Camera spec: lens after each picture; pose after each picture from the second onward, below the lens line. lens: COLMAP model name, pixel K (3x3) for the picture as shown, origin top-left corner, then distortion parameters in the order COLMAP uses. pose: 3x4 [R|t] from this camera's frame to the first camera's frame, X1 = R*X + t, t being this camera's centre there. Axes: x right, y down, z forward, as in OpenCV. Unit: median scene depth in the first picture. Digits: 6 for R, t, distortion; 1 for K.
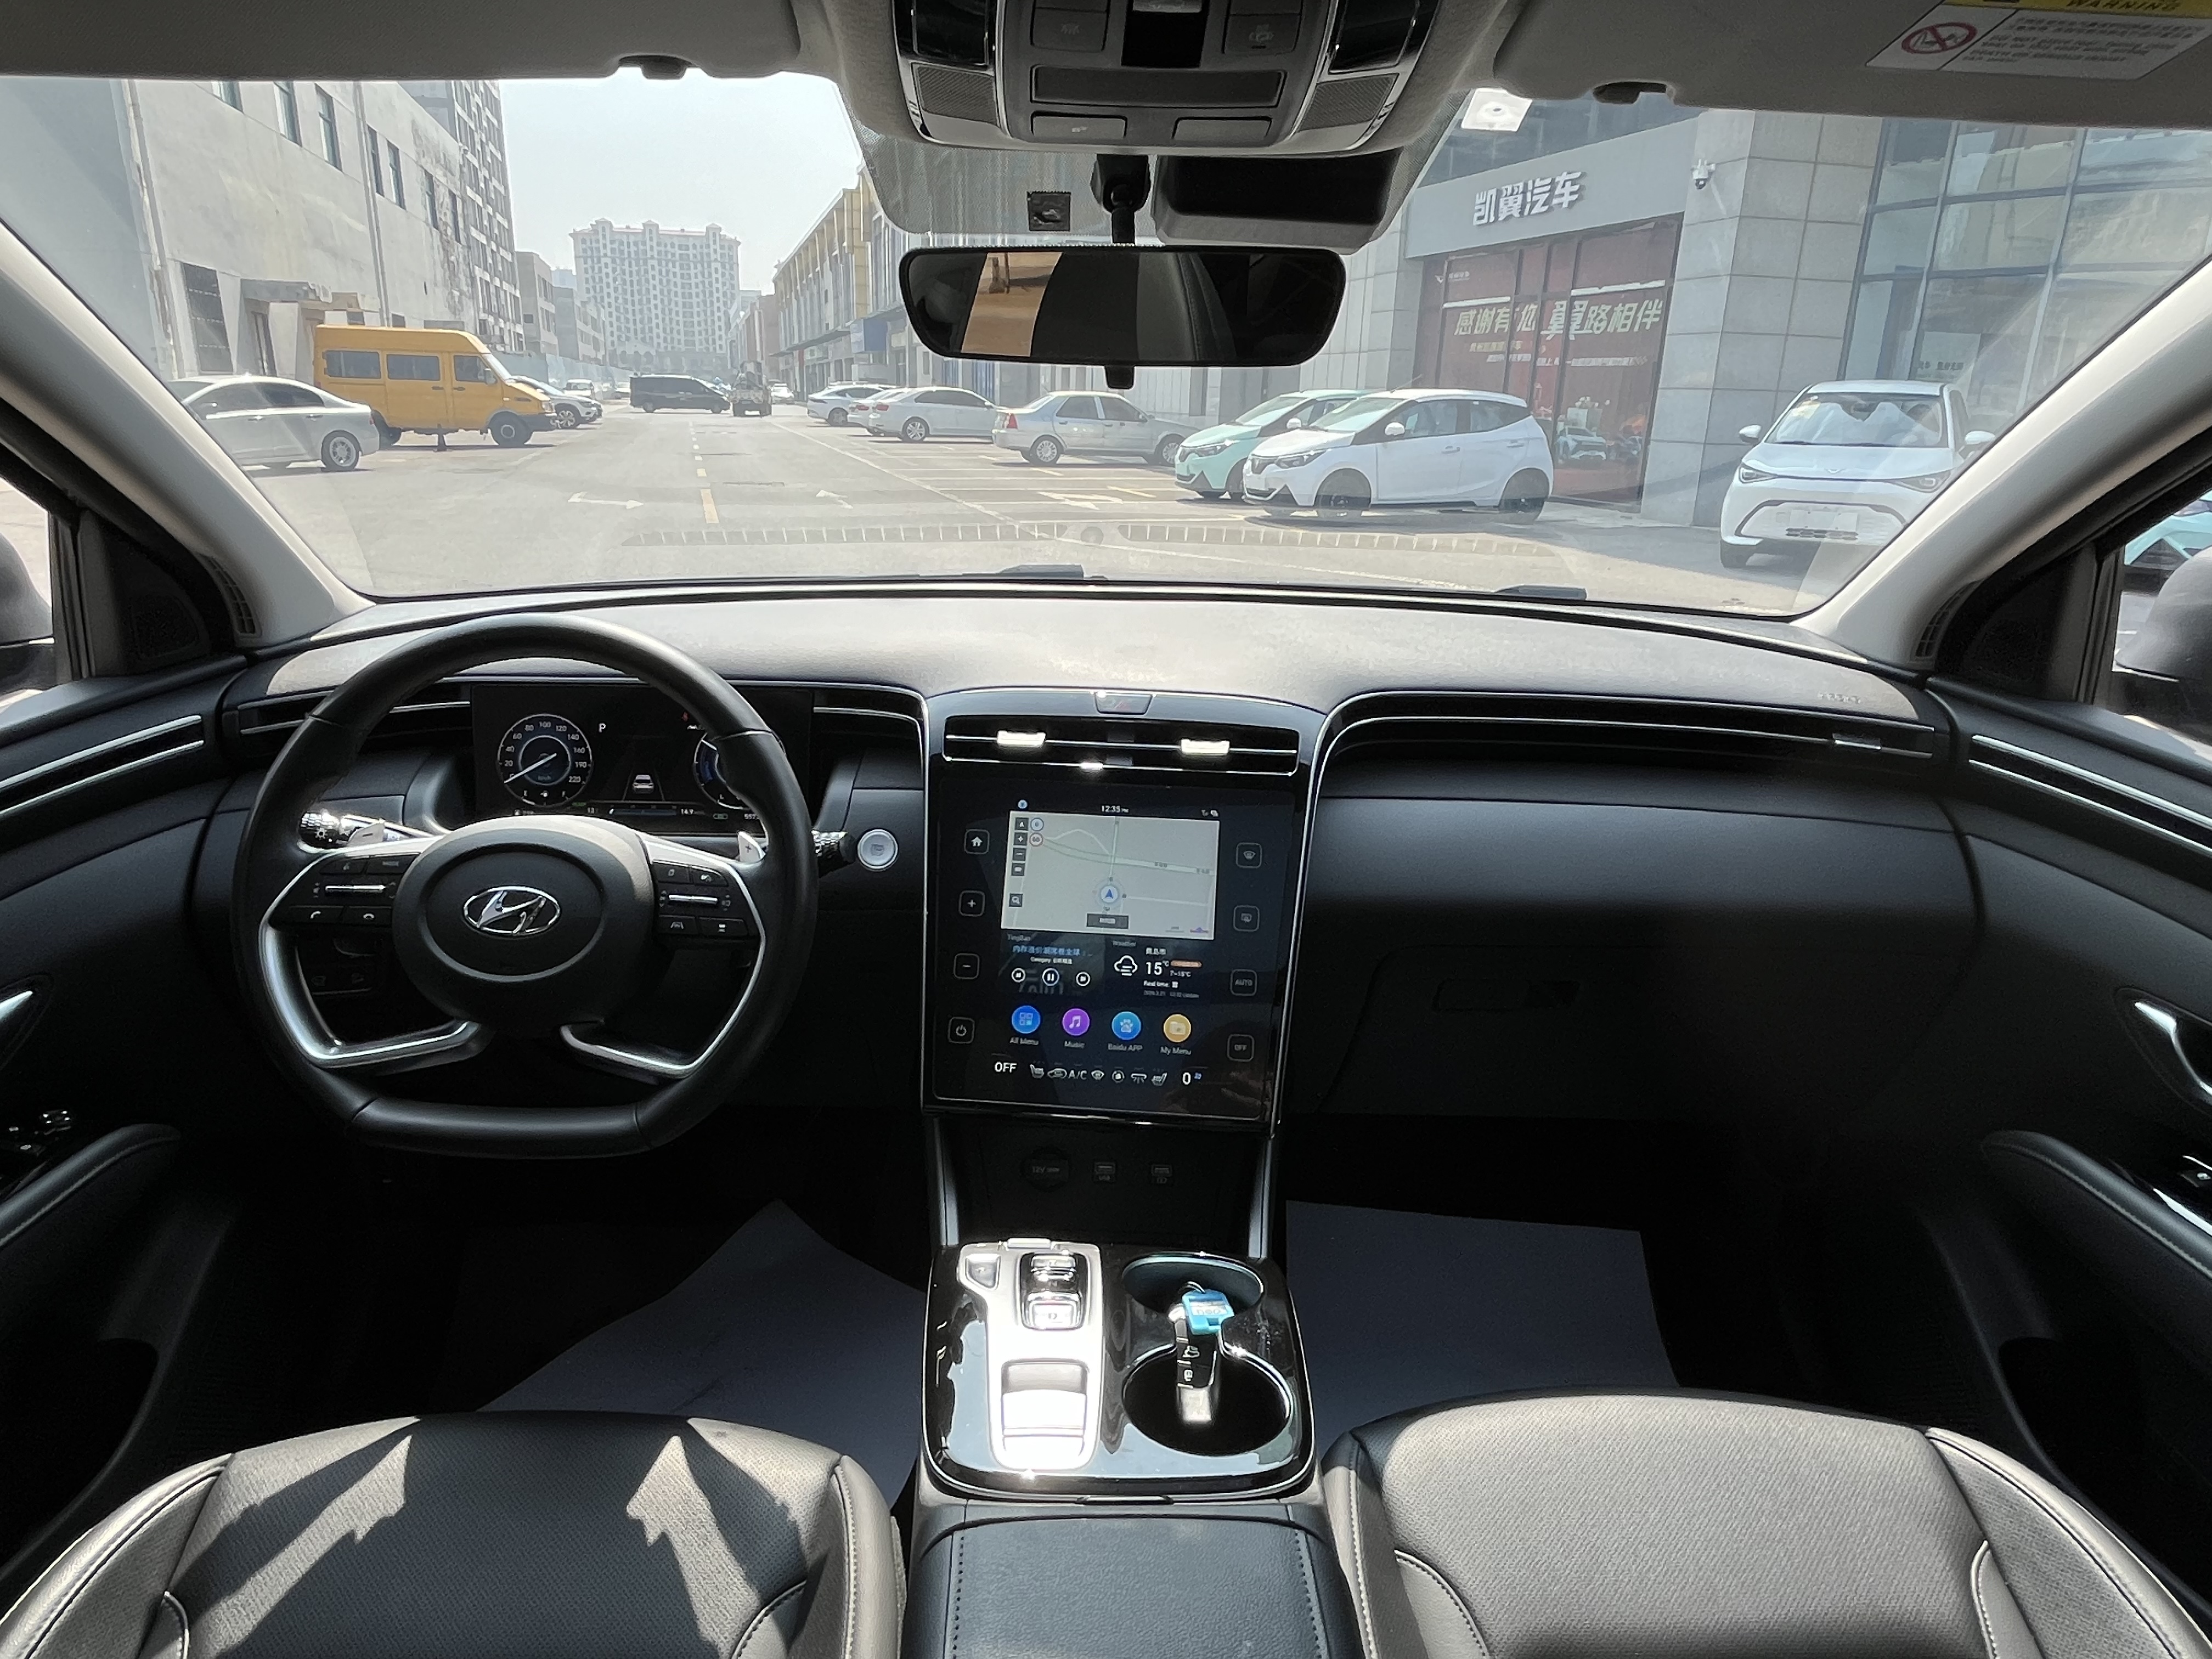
lens RADIAL K [[1323.8, 0, 1081.3], [0, 1323.8, 810.8], [0, 0, 1]] dist [-0.001343, -0.008969]
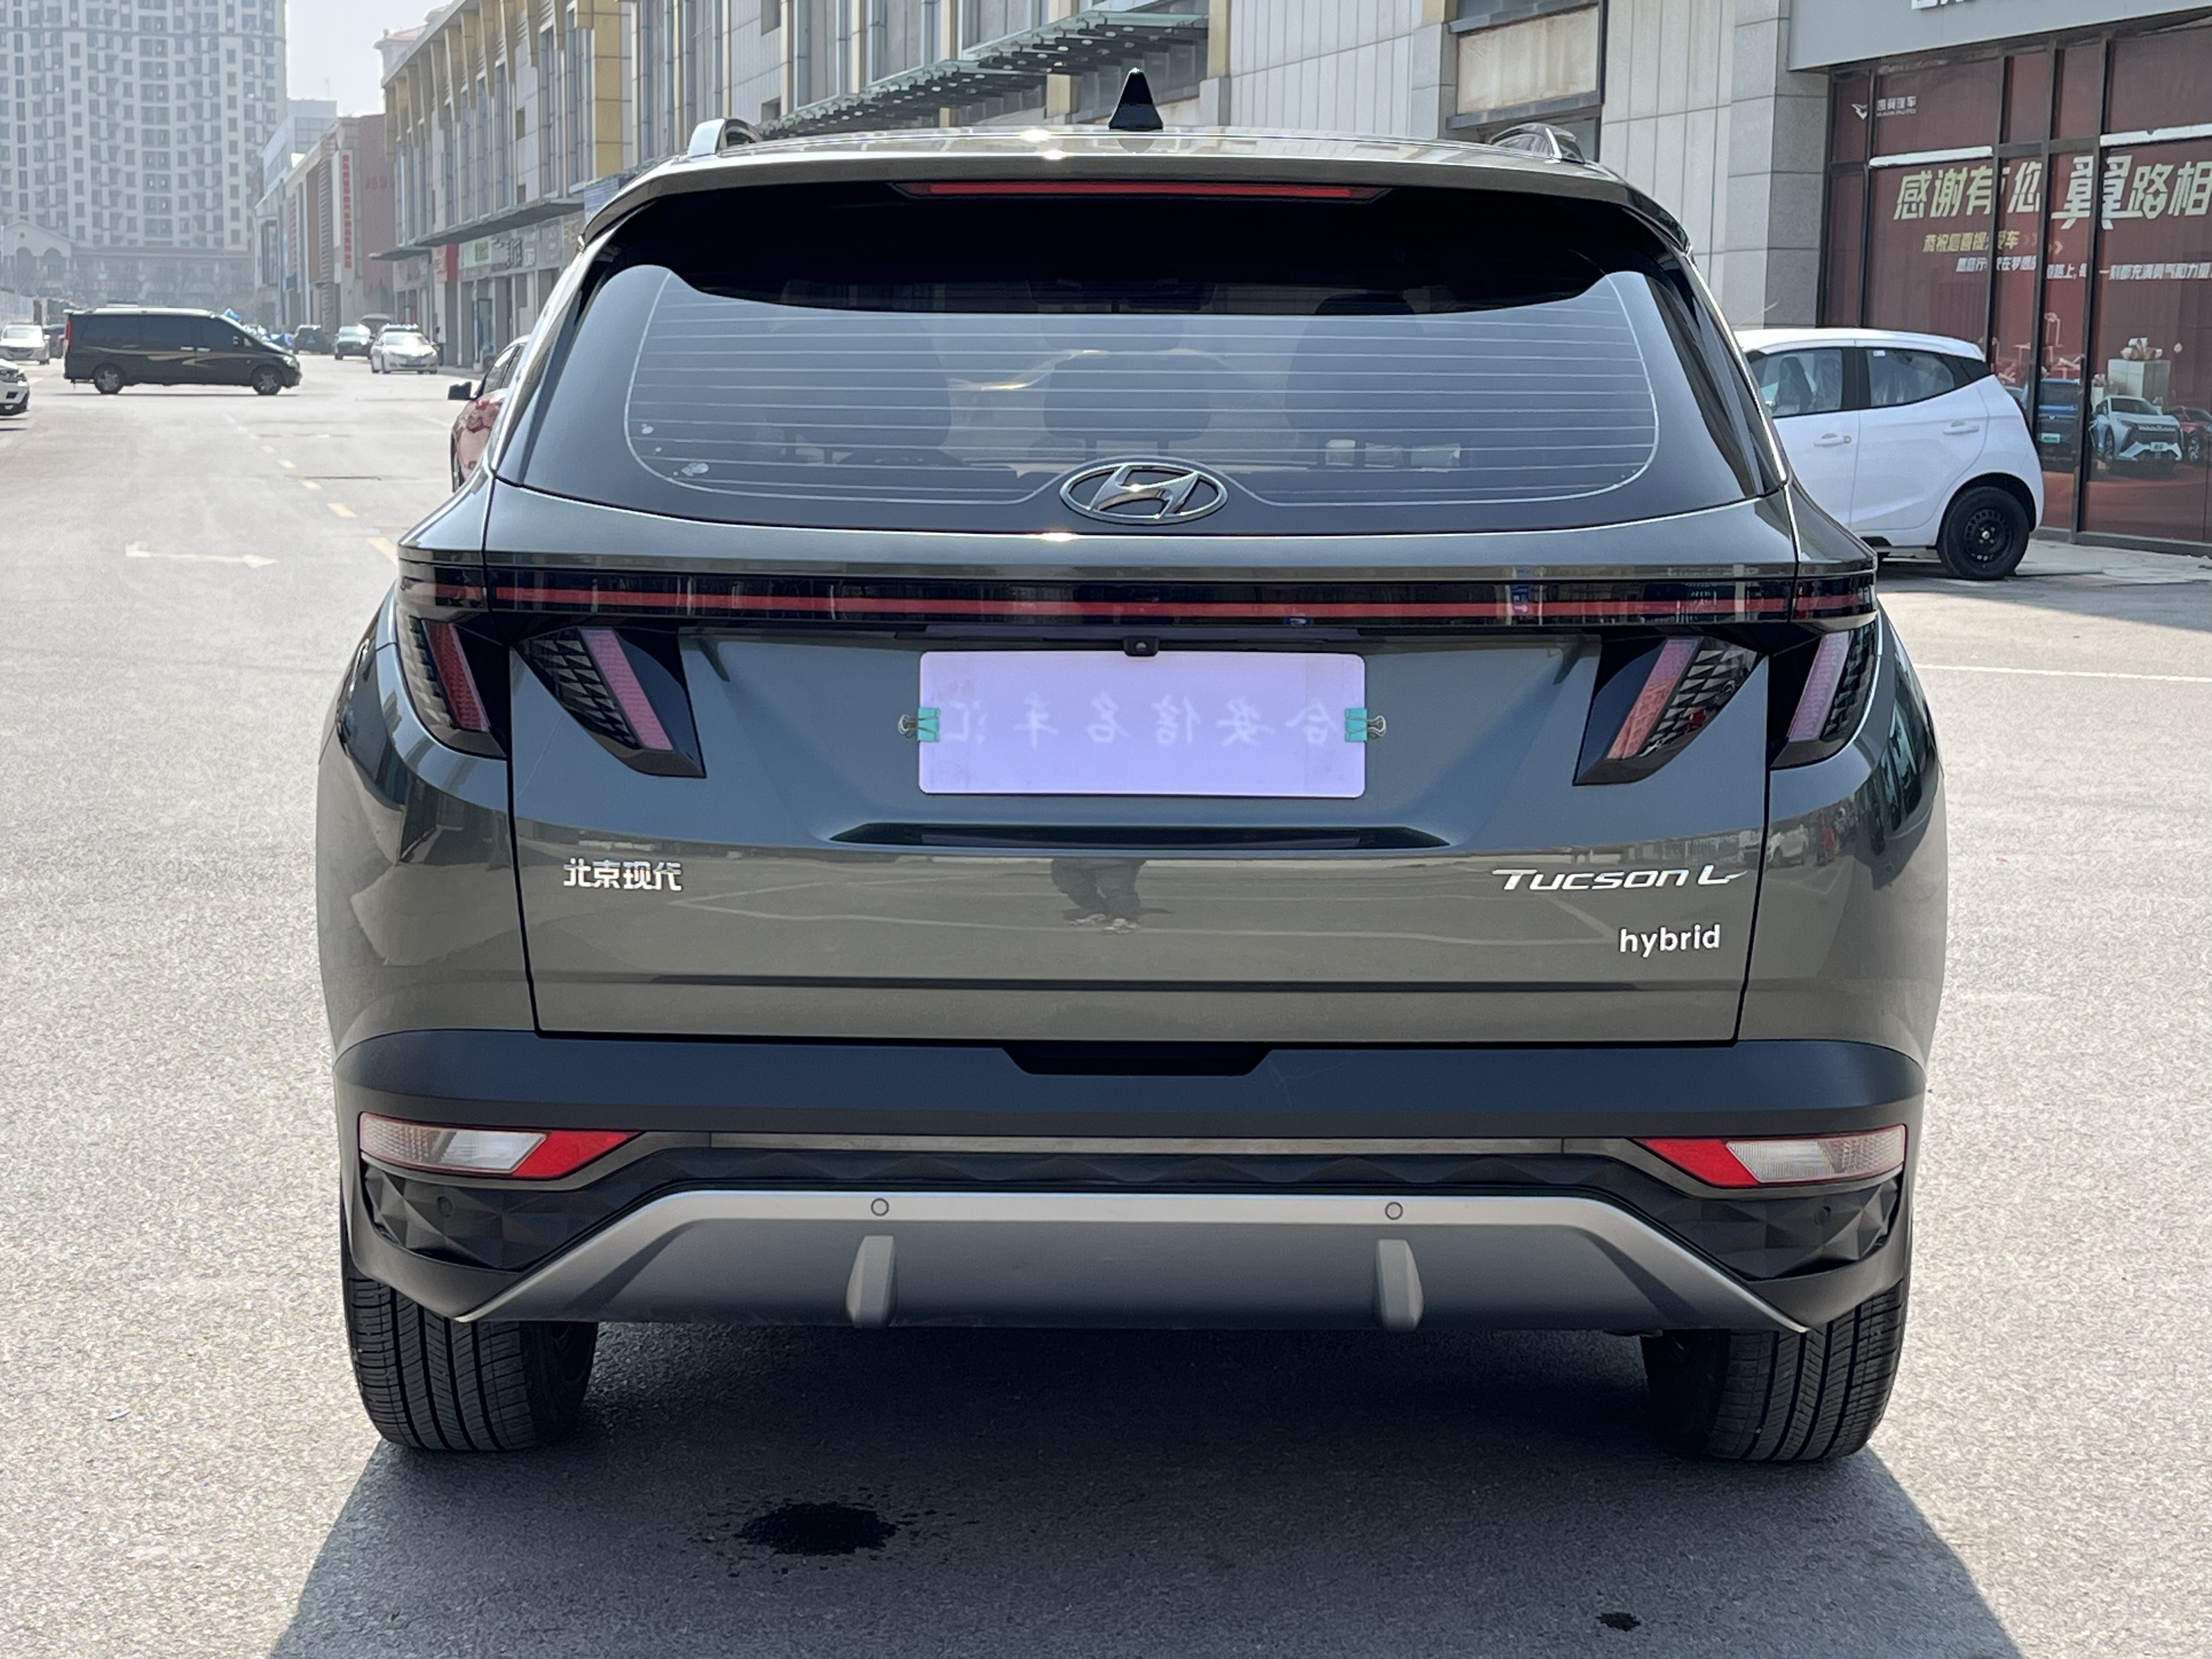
lens RADIAL K [[3546.8, 0, 1097.1], [0, 3546.8, 832.3], [0, 0, 1]] dist [0.066605, 0.000000]
pose [[0.999904, -0.007422, -0.011701, 0.003706], [0.005358, 0.985860, -0.167484, 0.142171], [0.012778, 0.167406, 0.985805, -0.456170]]
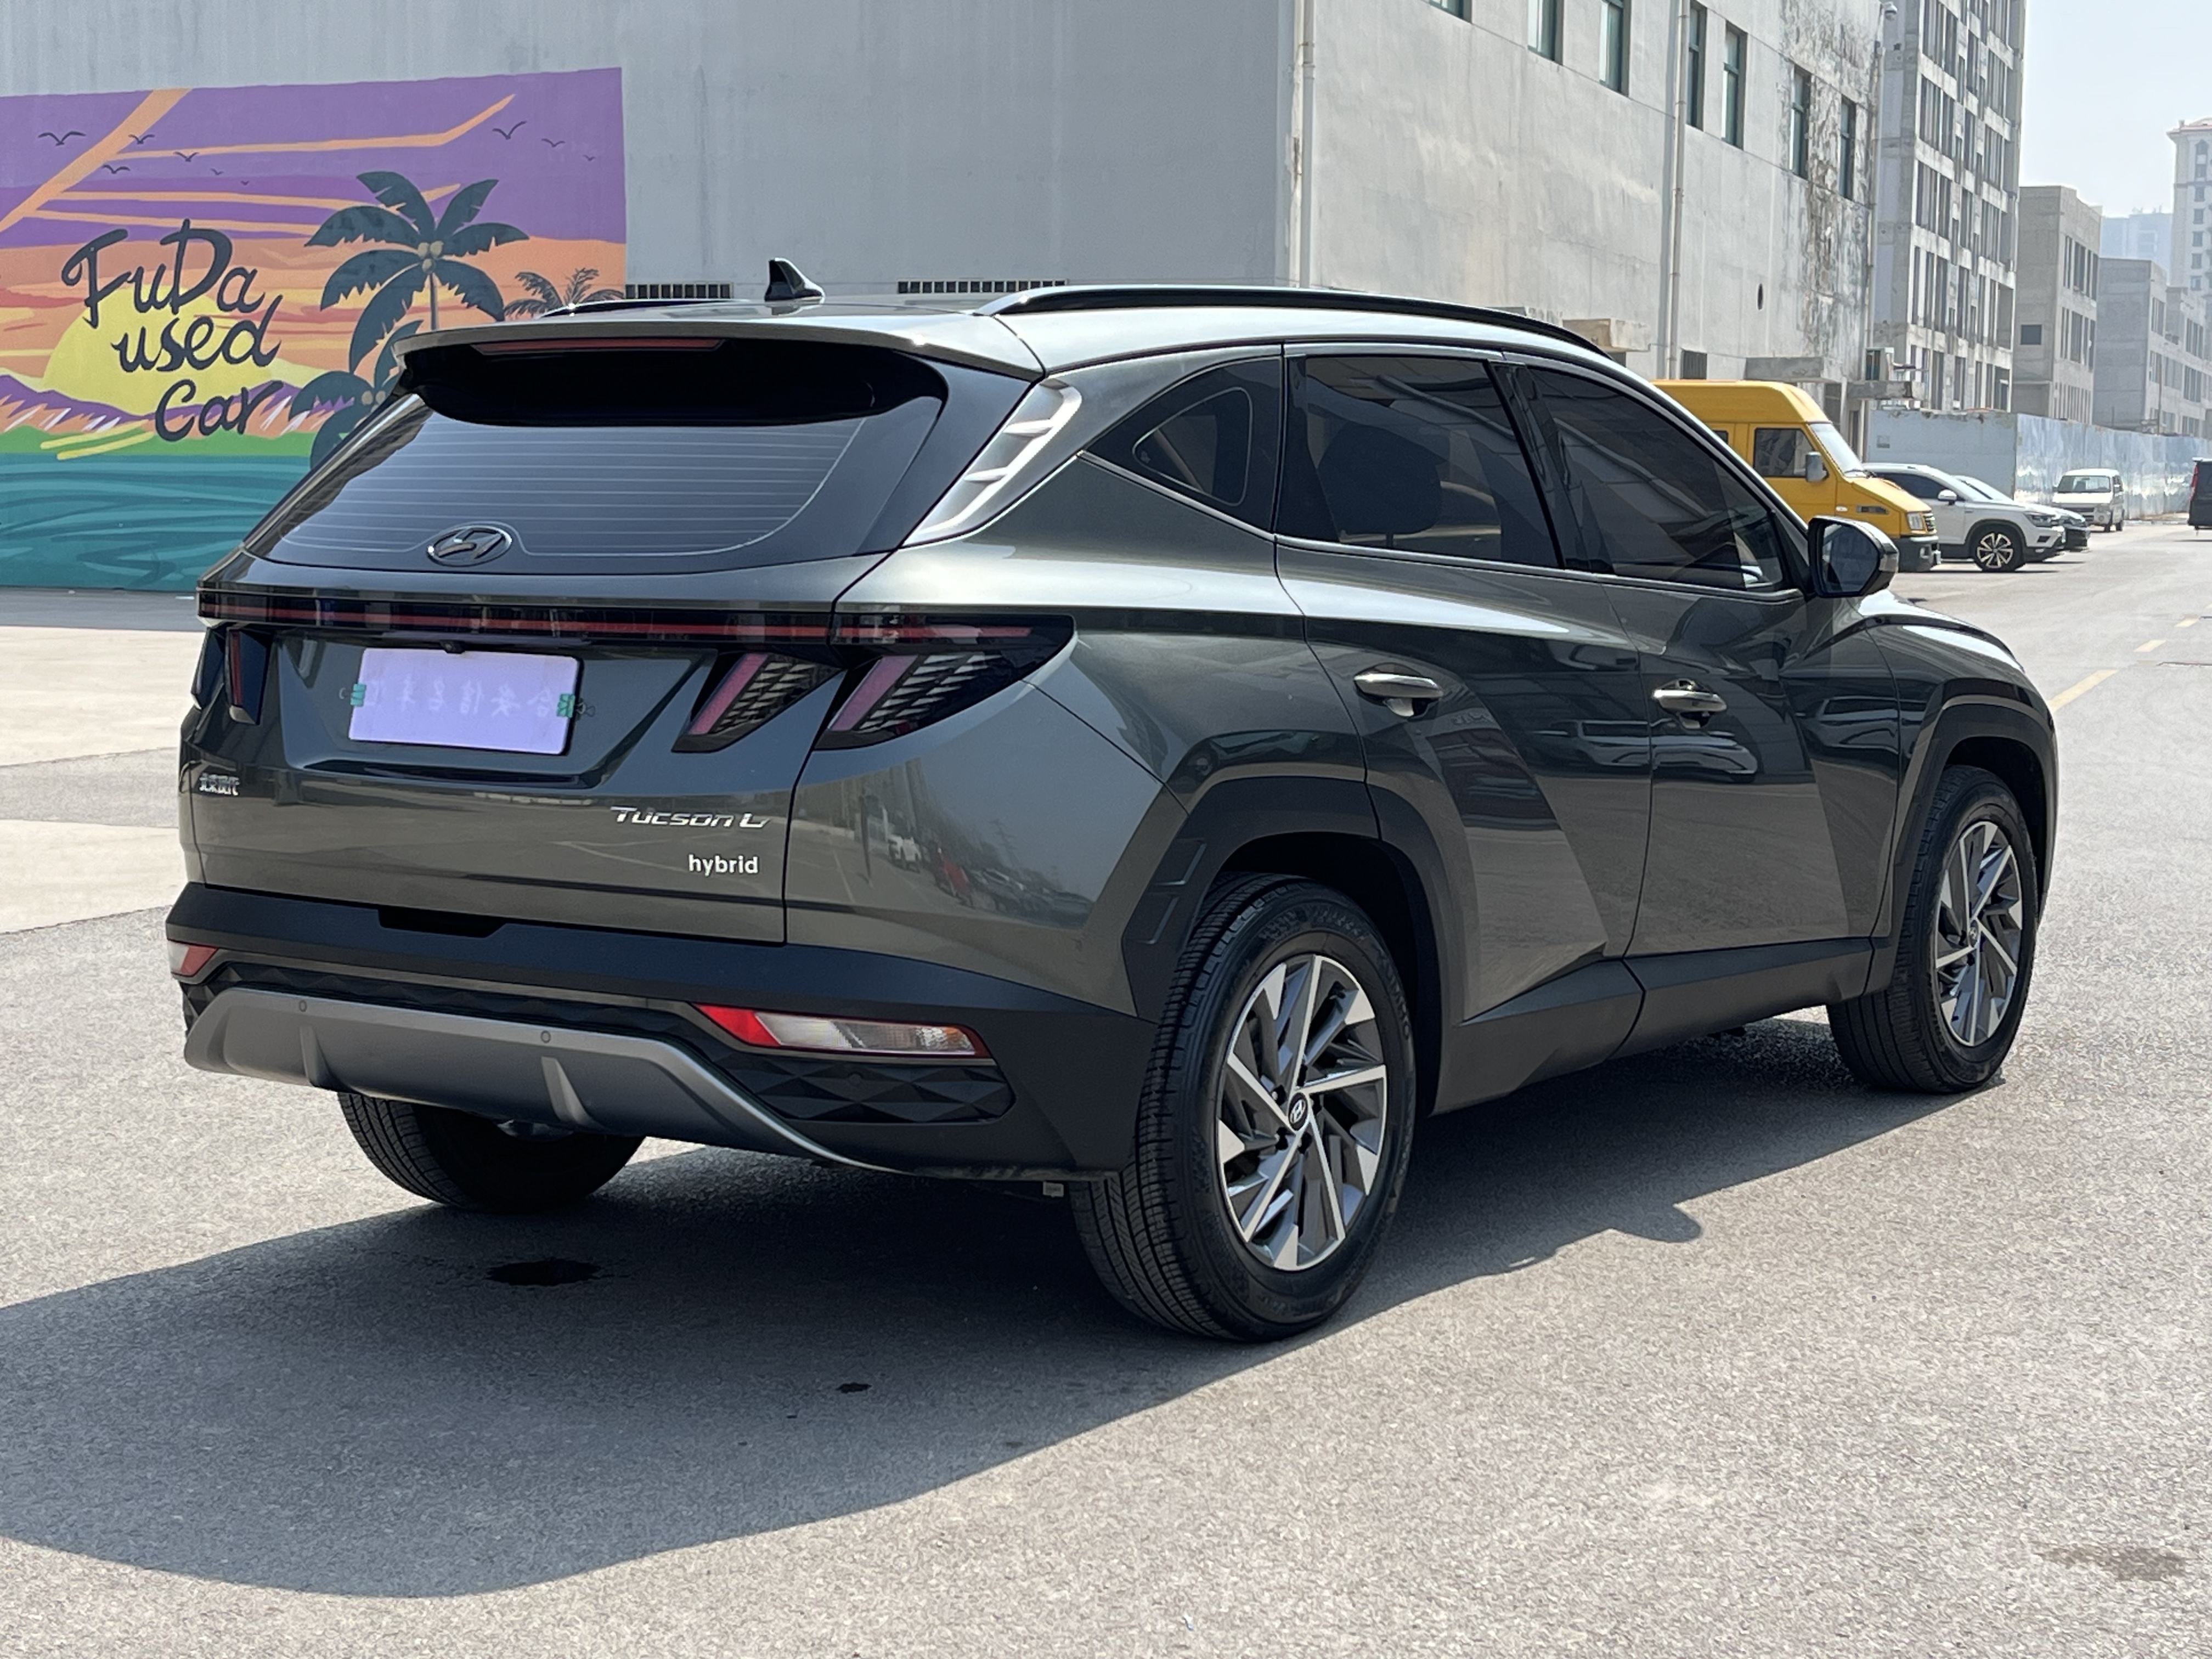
lens RADIAL K [[3546.8, 0, 1114.5], [0, 3546.8, 845.1], [0, 0, 1]] dist [0.066605, 0.000000]
pose [[0.804713, 0.046076, -0.591873, 0.344571], [-0.168173, 0.973837, -0.152838, 0.155891], [0.569346, 0.222528, 0.791408, -0.466697]]
